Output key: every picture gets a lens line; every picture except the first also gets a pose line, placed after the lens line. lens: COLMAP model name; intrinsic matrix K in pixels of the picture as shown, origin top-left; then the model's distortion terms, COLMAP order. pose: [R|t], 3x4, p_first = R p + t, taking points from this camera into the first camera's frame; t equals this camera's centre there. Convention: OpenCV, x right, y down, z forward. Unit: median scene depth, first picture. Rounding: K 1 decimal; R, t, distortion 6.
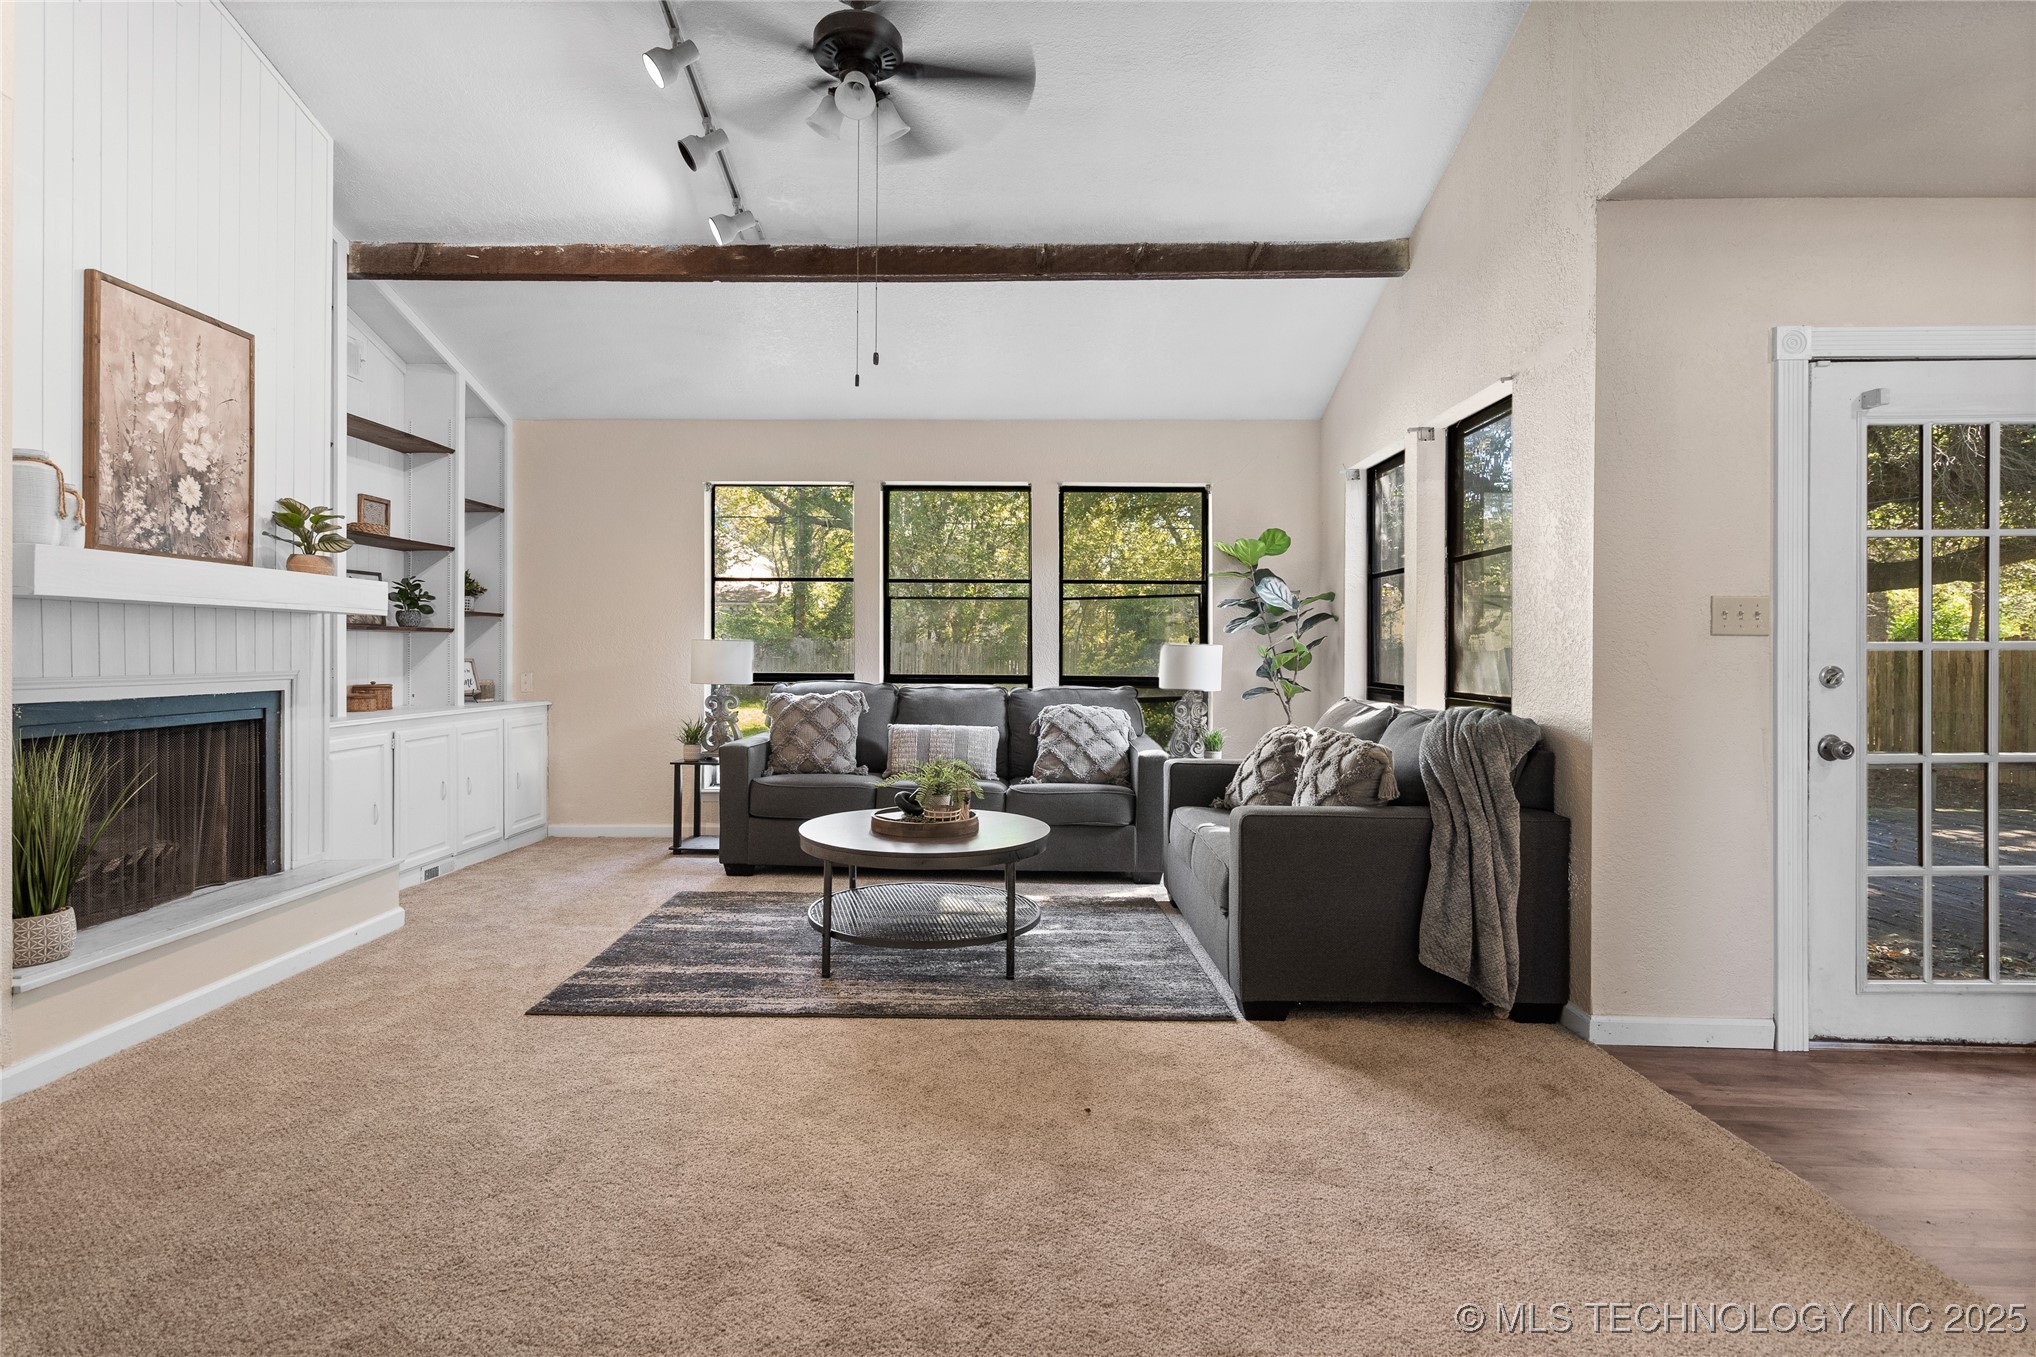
lens RADIAL K [[1003.4, 0, 1008.9], [0, 1003.4, 665.3], [0, 0, 1]] dist [0.002373, 0.000620]
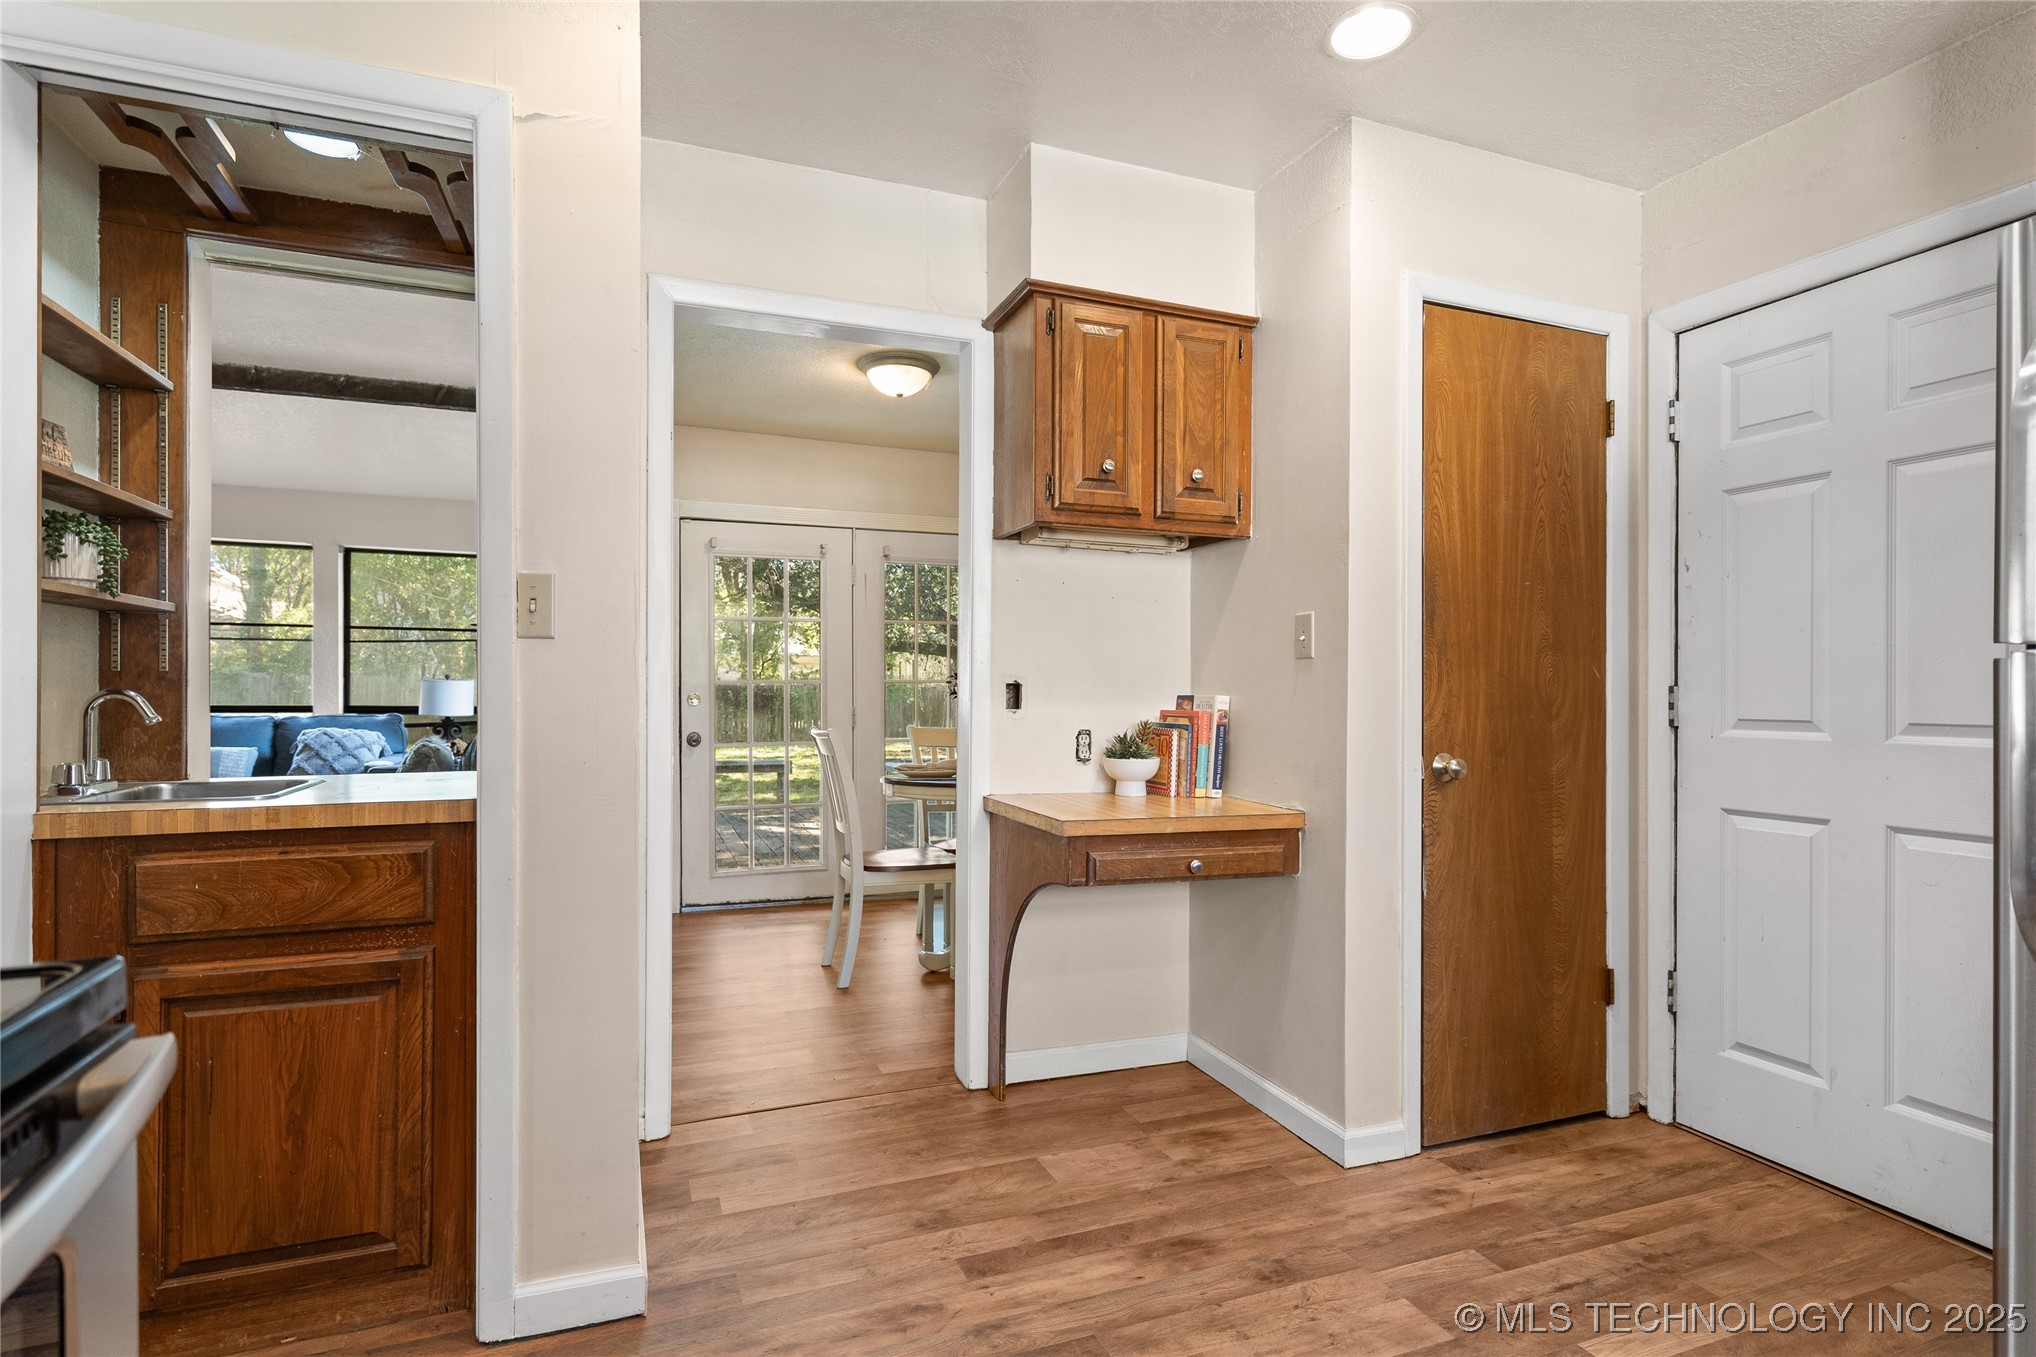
lens RADIAL K [[1025.2, 0, 1018.4], [0, 1025.2, 686.2], [0, 0, 1]] dist [0.001523, 0.001372]
pose [[0.917308, 0.003217, 0.398166, 0.620262], [0.002253, 0.999909, -0.013270, 0.012376], [-0.398173, 0.013070, 0.917217, -0.880853]]
